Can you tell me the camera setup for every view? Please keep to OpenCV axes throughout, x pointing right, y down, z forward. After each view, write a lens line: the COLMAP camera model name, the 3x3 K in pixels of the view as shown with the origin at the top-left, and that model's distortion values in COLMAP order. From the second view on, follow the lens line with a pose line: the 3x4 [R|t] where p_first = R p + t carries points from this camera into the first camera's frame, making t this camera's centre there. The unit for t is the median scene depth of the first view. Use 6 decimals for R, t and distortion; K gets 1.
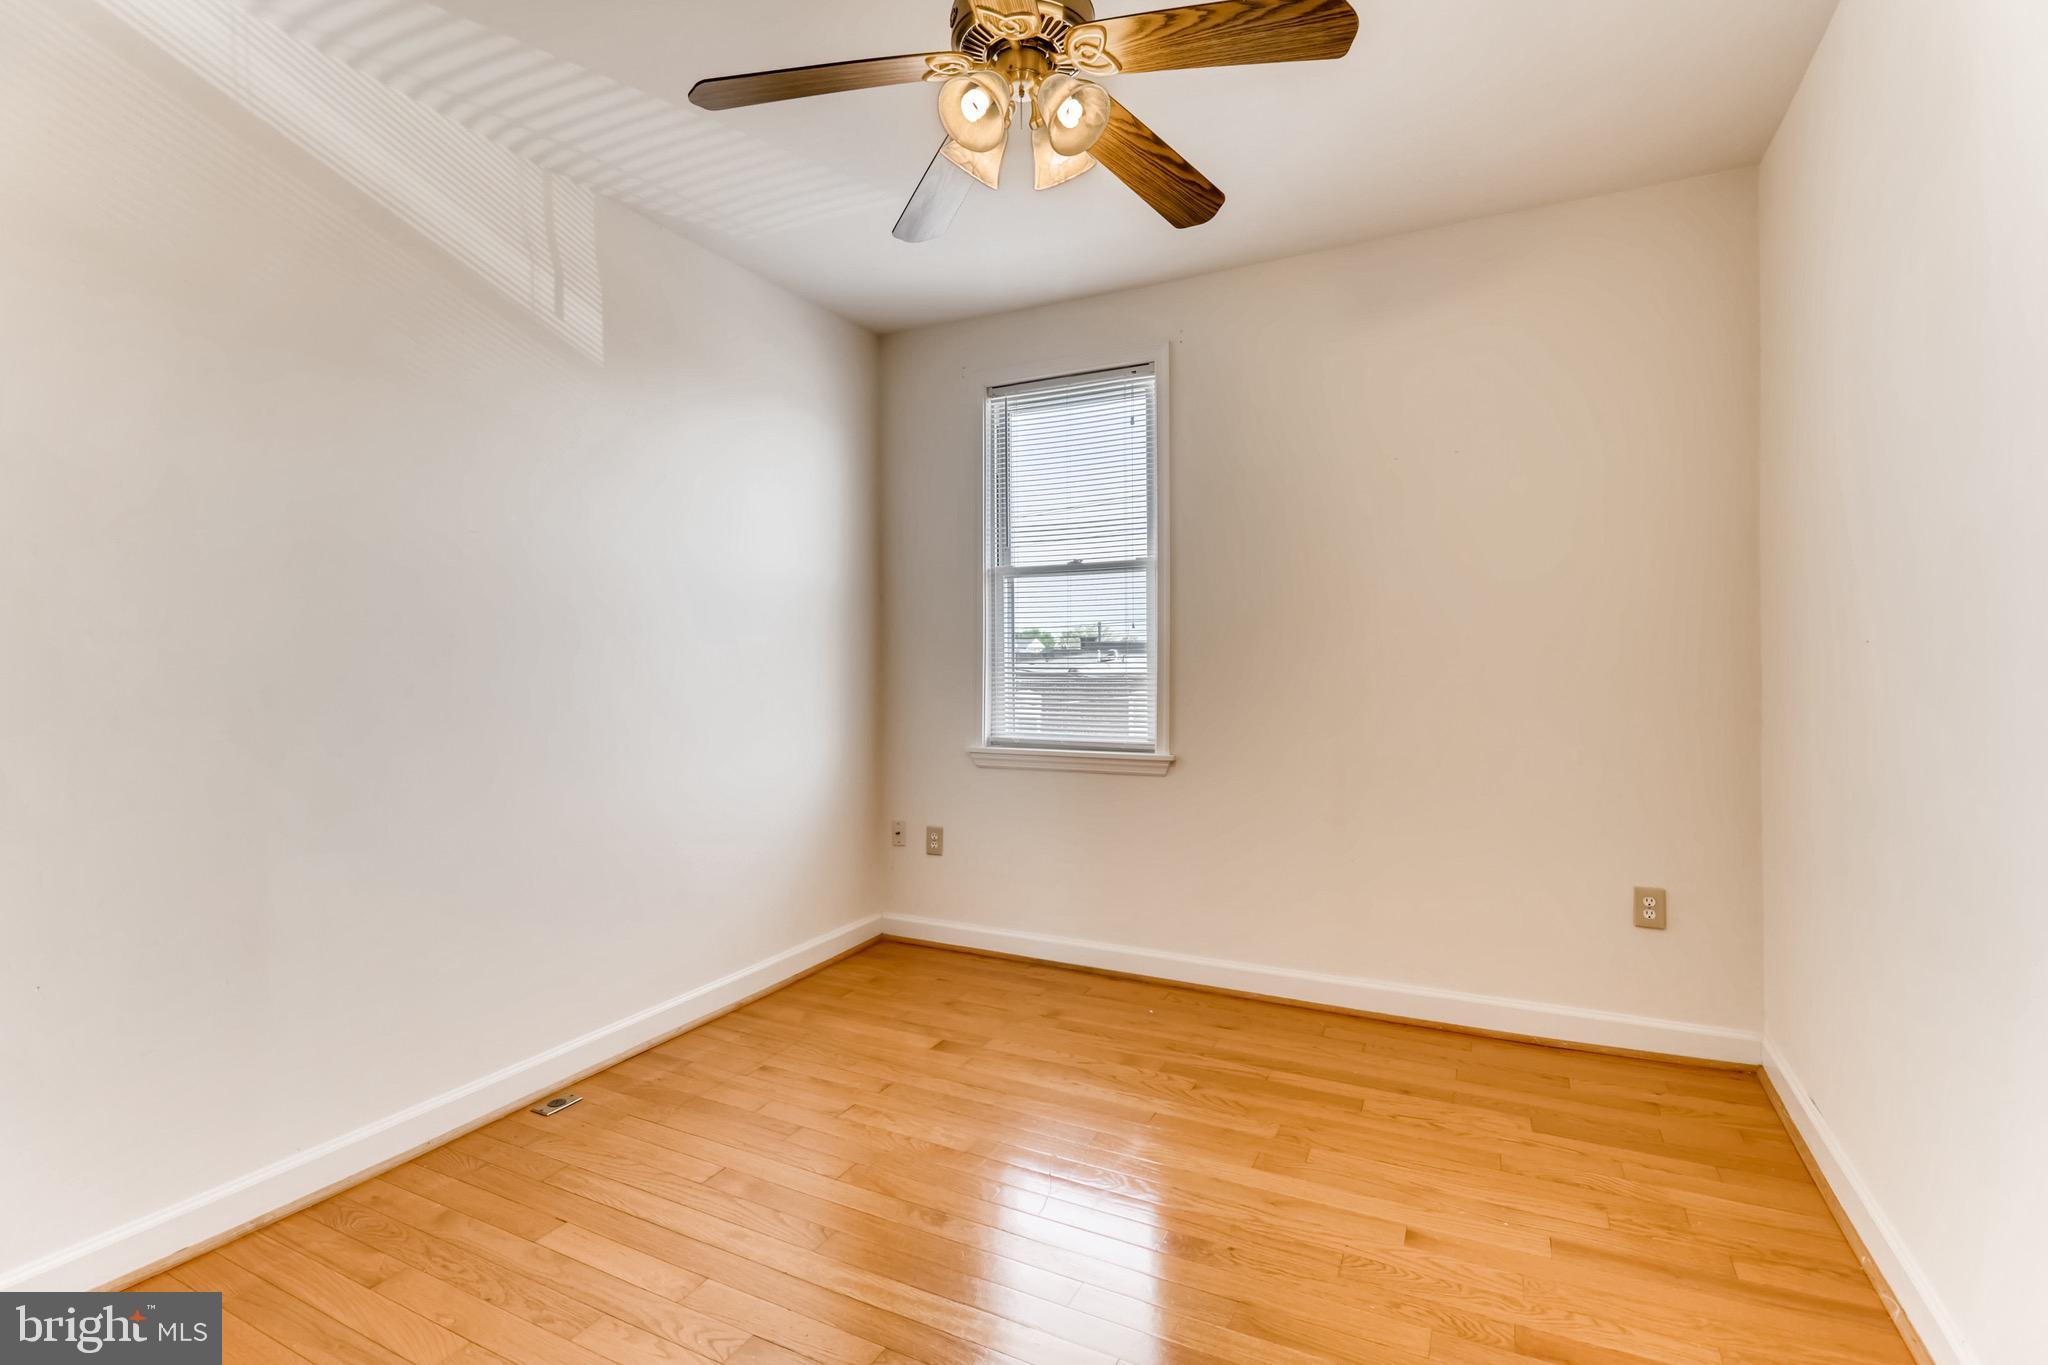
lens RADIAL K [[936.5, 0, 1027.7], [0, 936.5, 673.2], [0, 0, 1]] dist [0.021359, -0.015940]
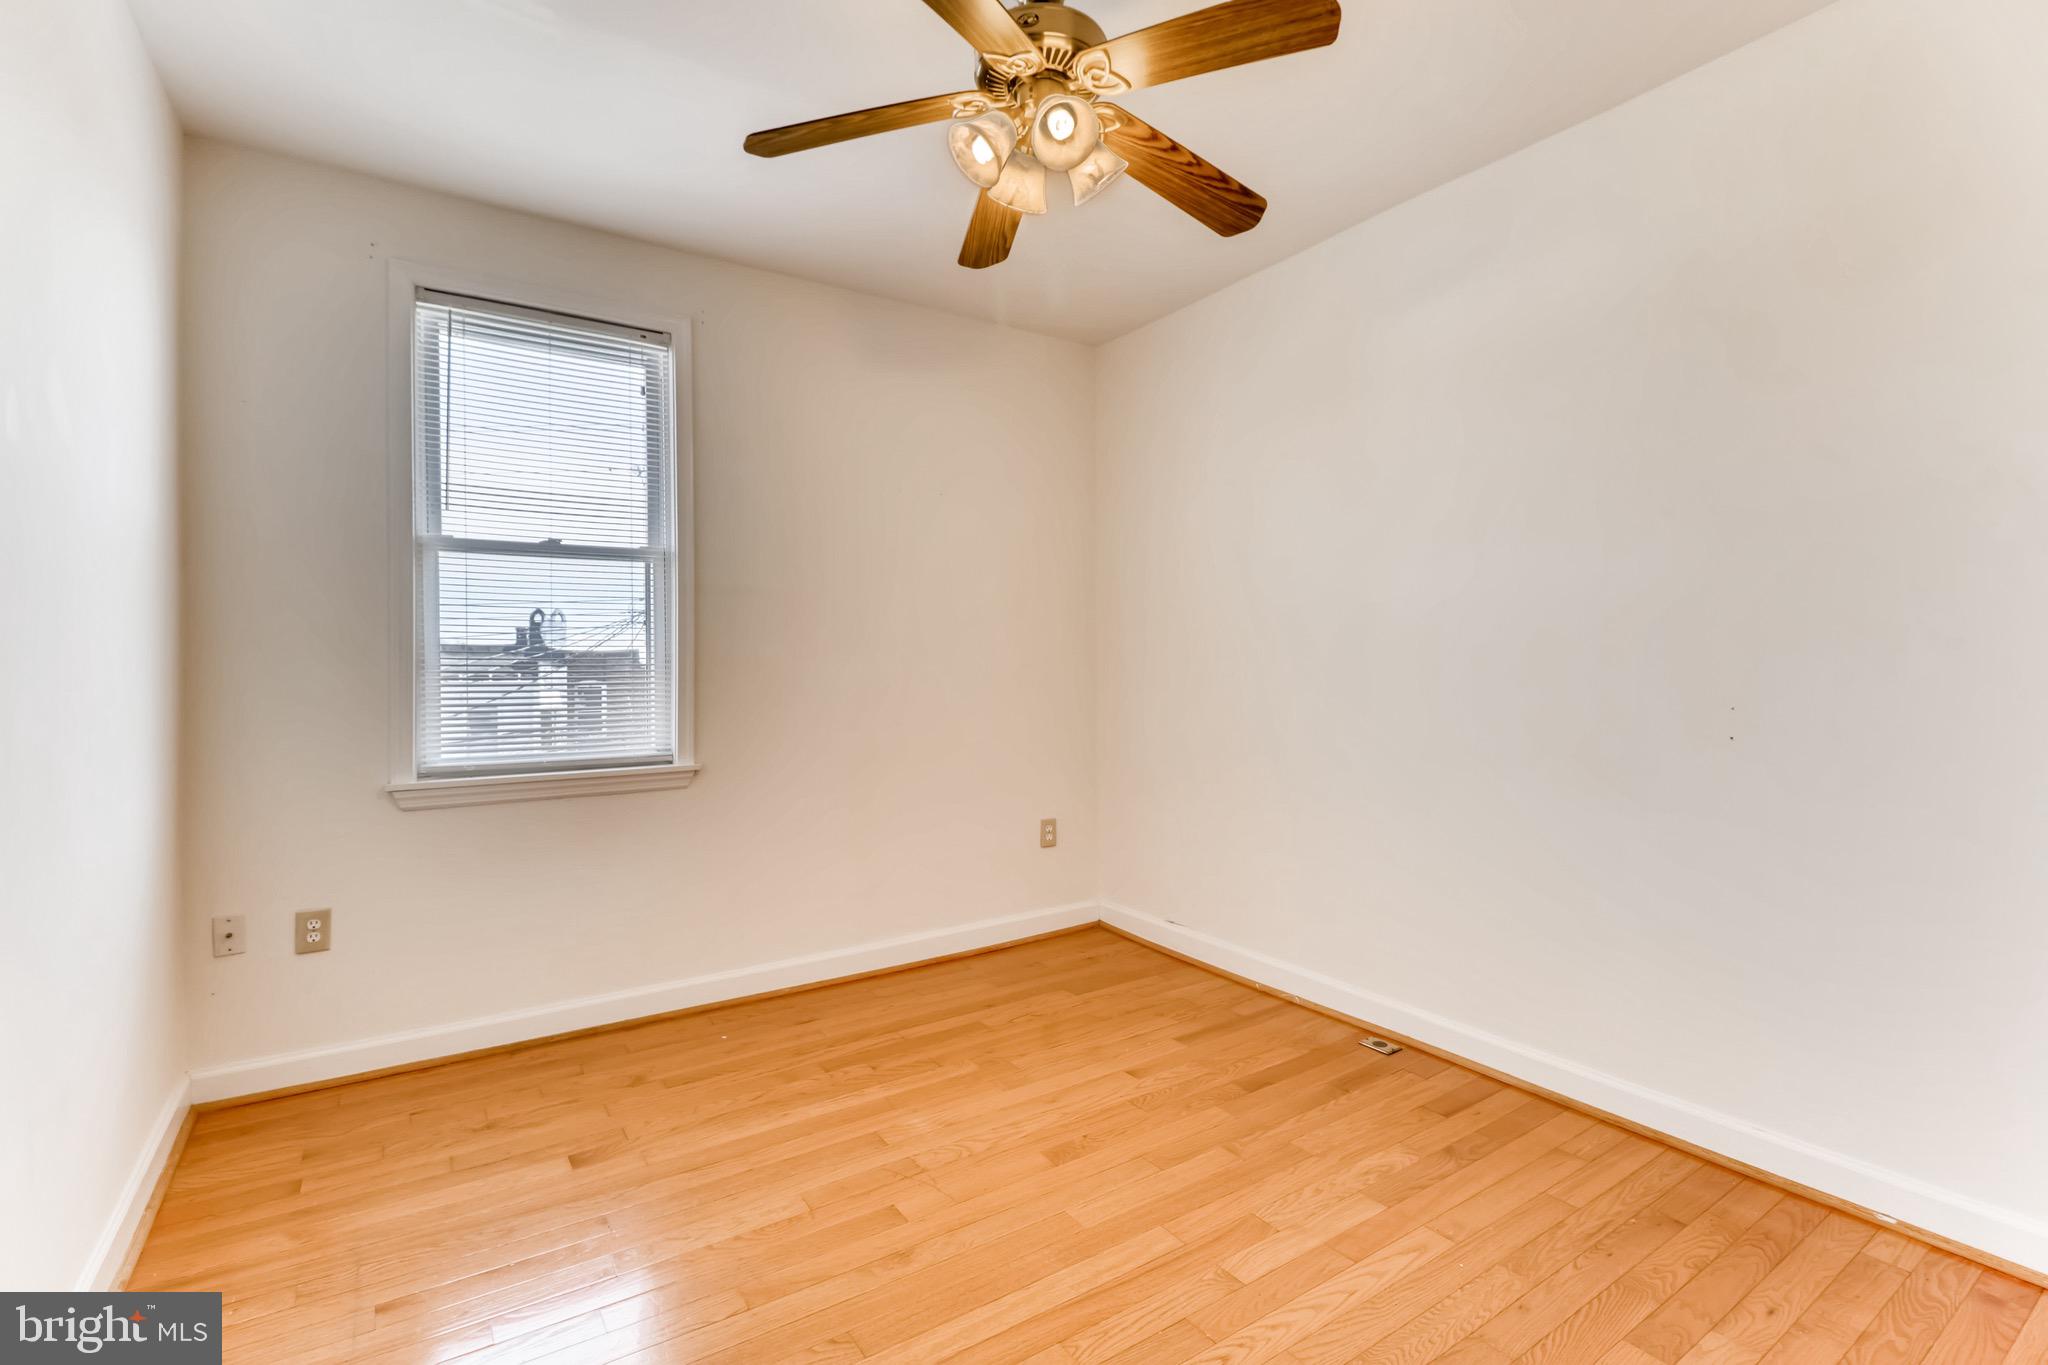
lens RADIAL K [[933.8, 0, 1037.2], [0, 933.8, 678.9], [0, 0, 1]] dist [0.021380, -0.016594]
pose [[0.489737, -0.012437, 0.871781, -0.552569], [0.013691, 0.999885, 0.006574, 0.001707], [-0.871763, 0.008716, 0.489851, 0.281593]]
